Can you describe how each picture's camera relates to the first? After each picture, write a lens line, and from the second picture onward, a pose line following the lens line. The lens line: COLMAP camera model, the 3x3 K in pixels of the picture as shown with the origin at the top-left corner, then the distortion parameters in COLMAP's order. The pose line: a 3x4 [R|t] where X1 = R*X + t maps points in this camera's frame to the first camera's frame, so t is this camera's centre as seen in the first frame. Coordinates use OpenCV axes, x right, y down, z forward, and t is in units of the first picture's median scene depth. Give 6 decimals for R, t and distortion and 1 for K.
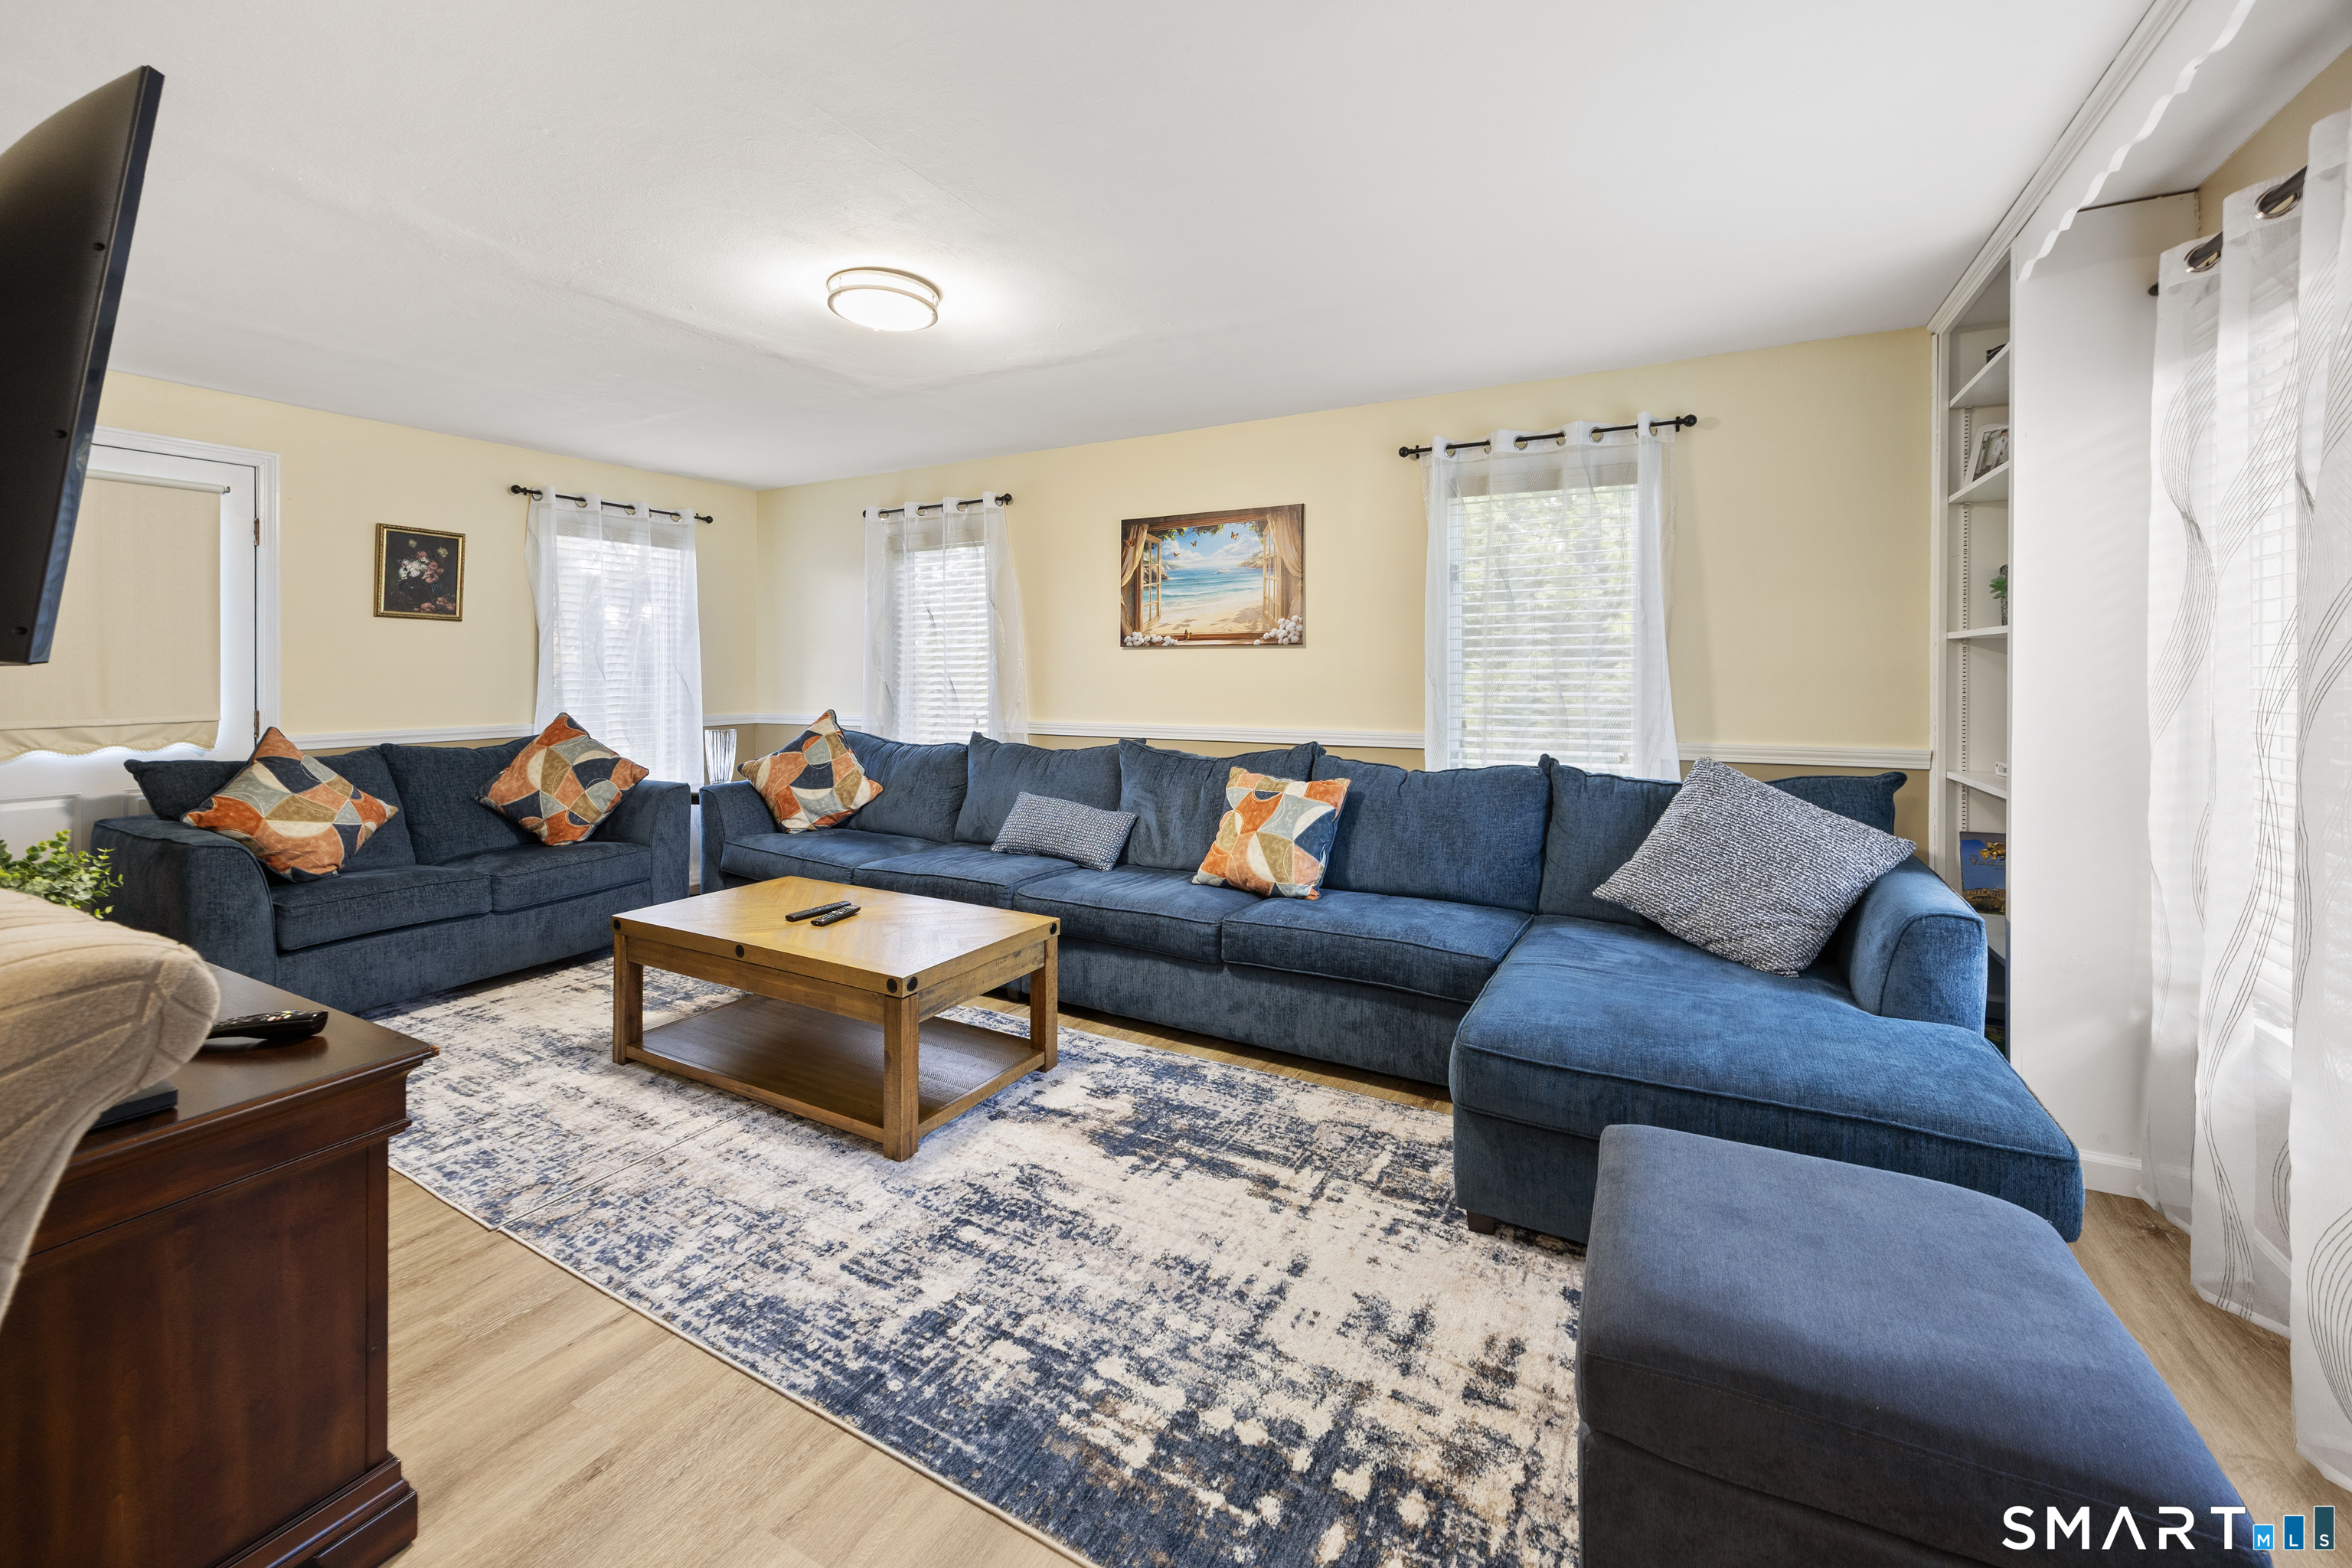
lens RADIAL K [[921.9, 0, 1169.0], [0, 921.9, 673.7], [0, 0, 1]] dist [-0.000162, -0.000008]
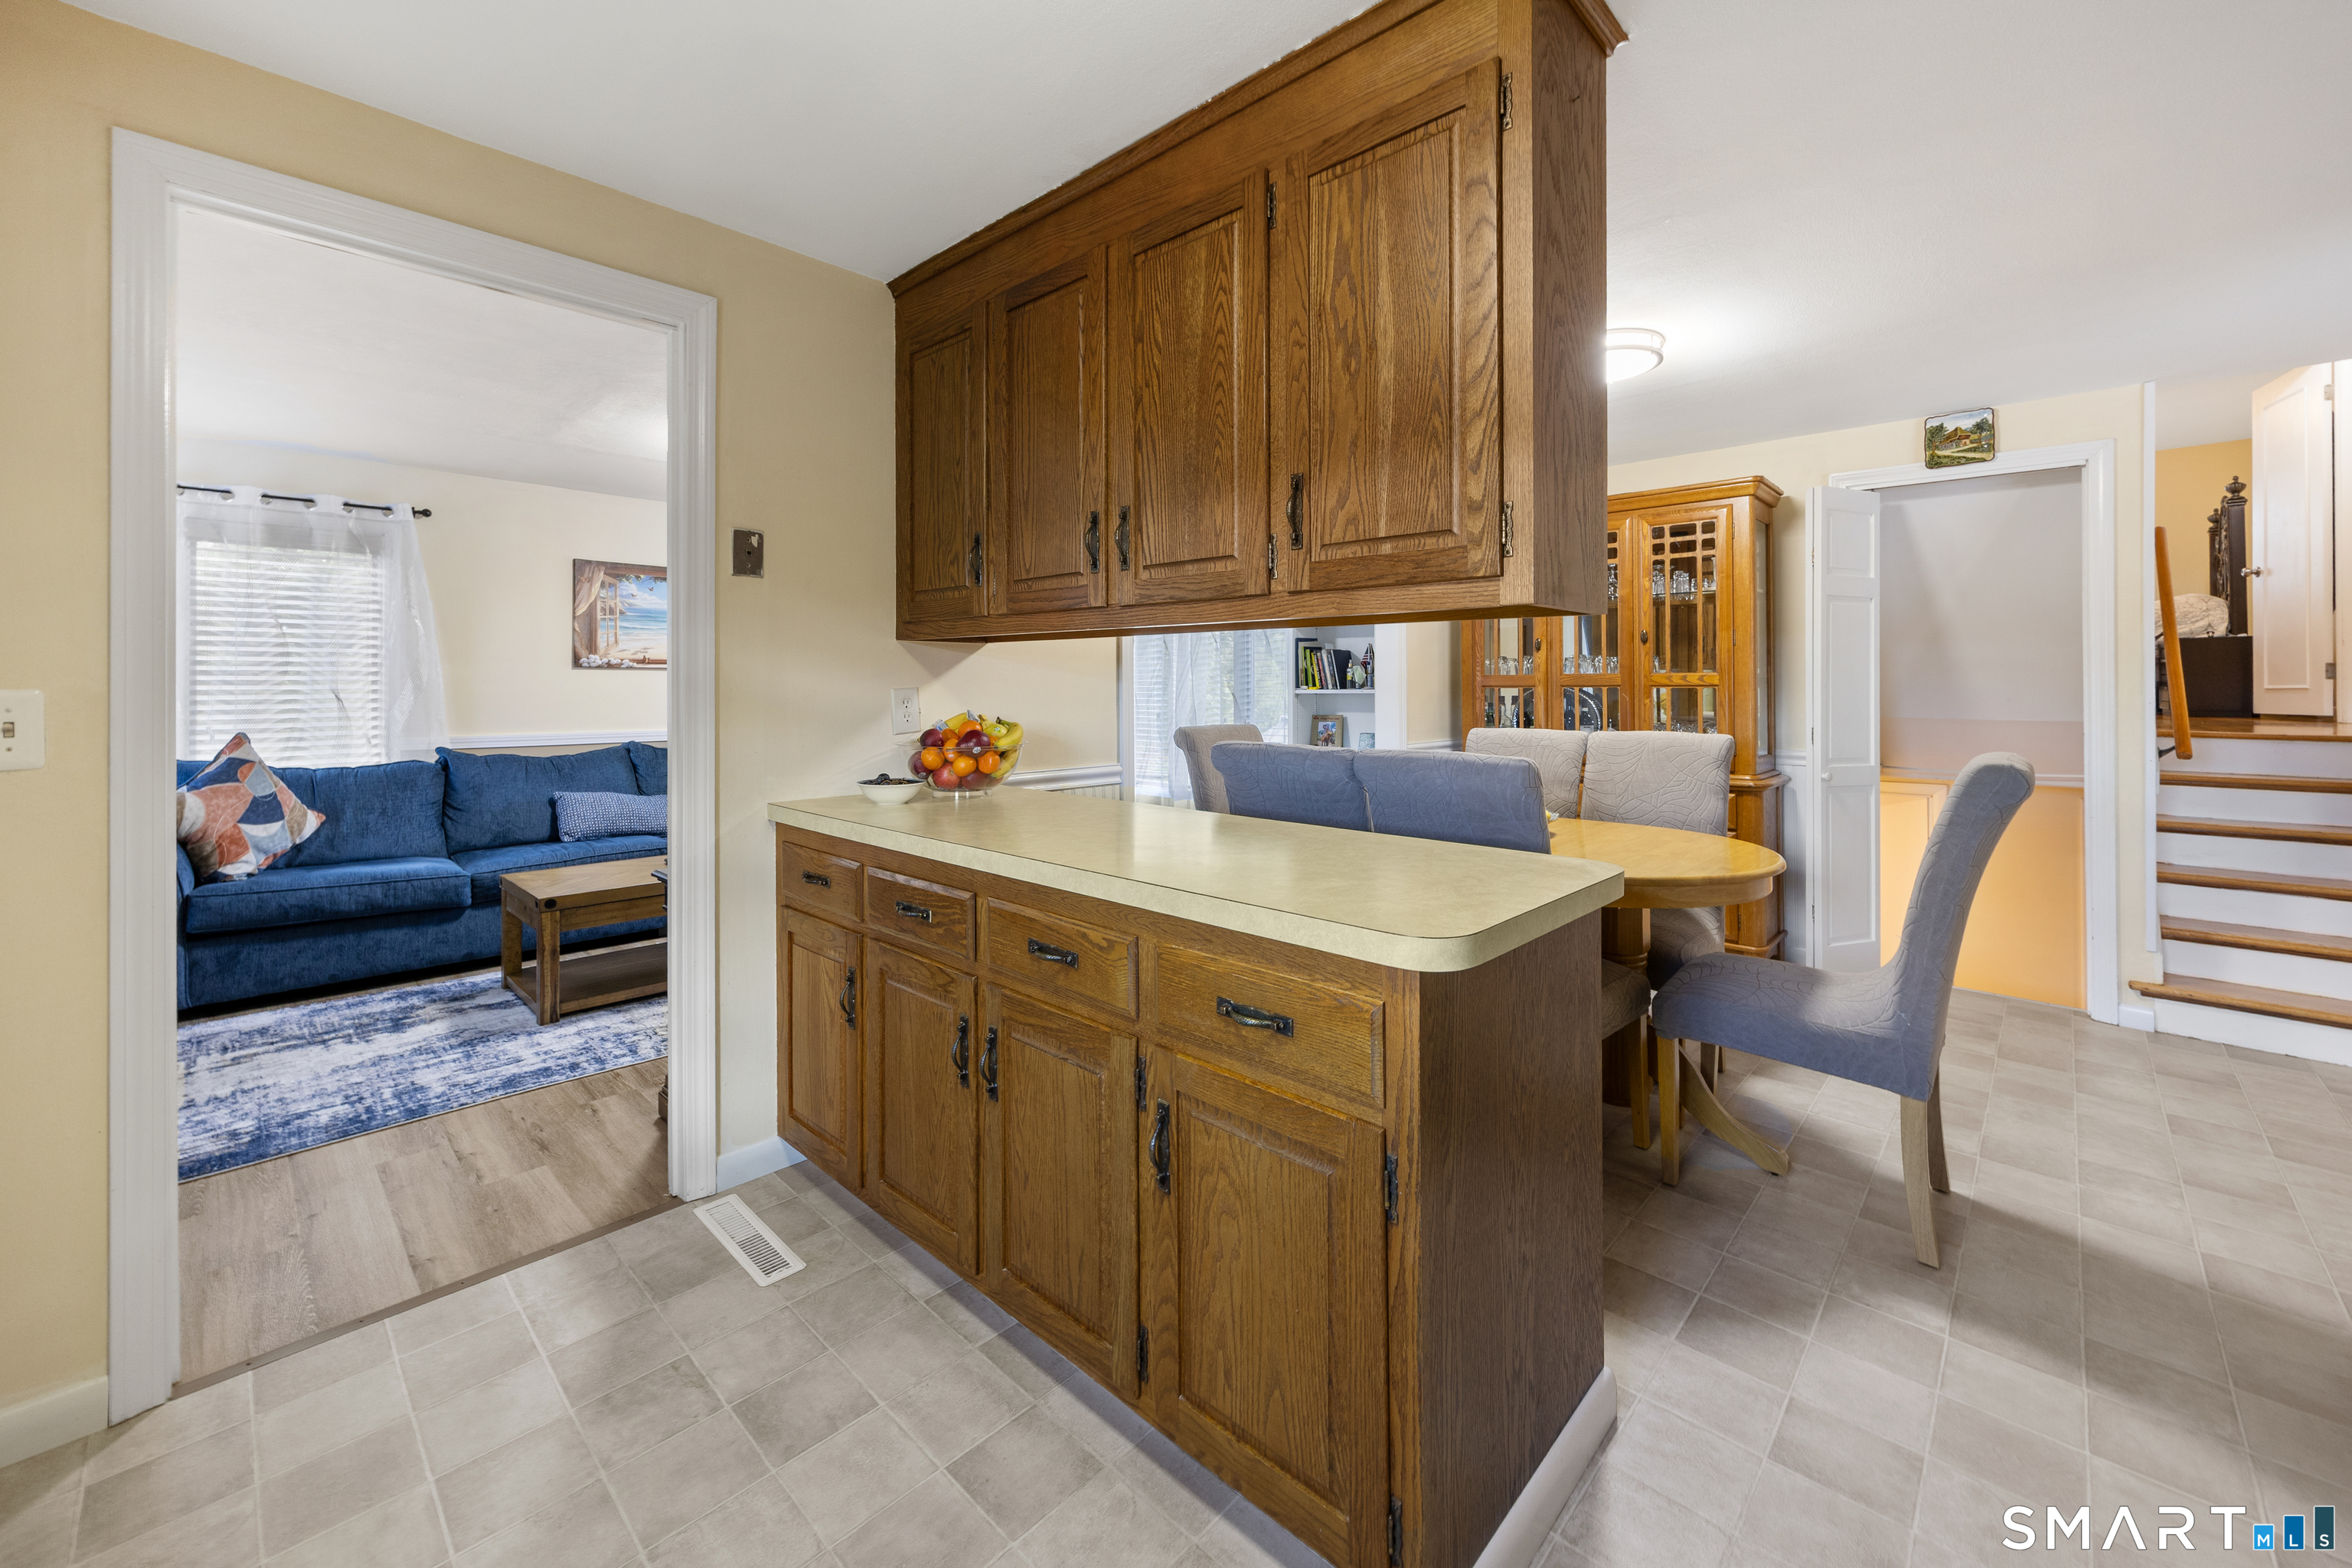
lens RADIAL K [[921.9, 0, 1192.9], [0, 921.9, 688.2], [0, 0, 1]] dist [-0.000162, -0.000008]
pose [[0.251529, 0.000308, 0.967850, -1.004579], [0.003226, 0.999994, -0.001156, 0.001799], [-0.967845, 0.003413, 0.251526, -0.058313]]
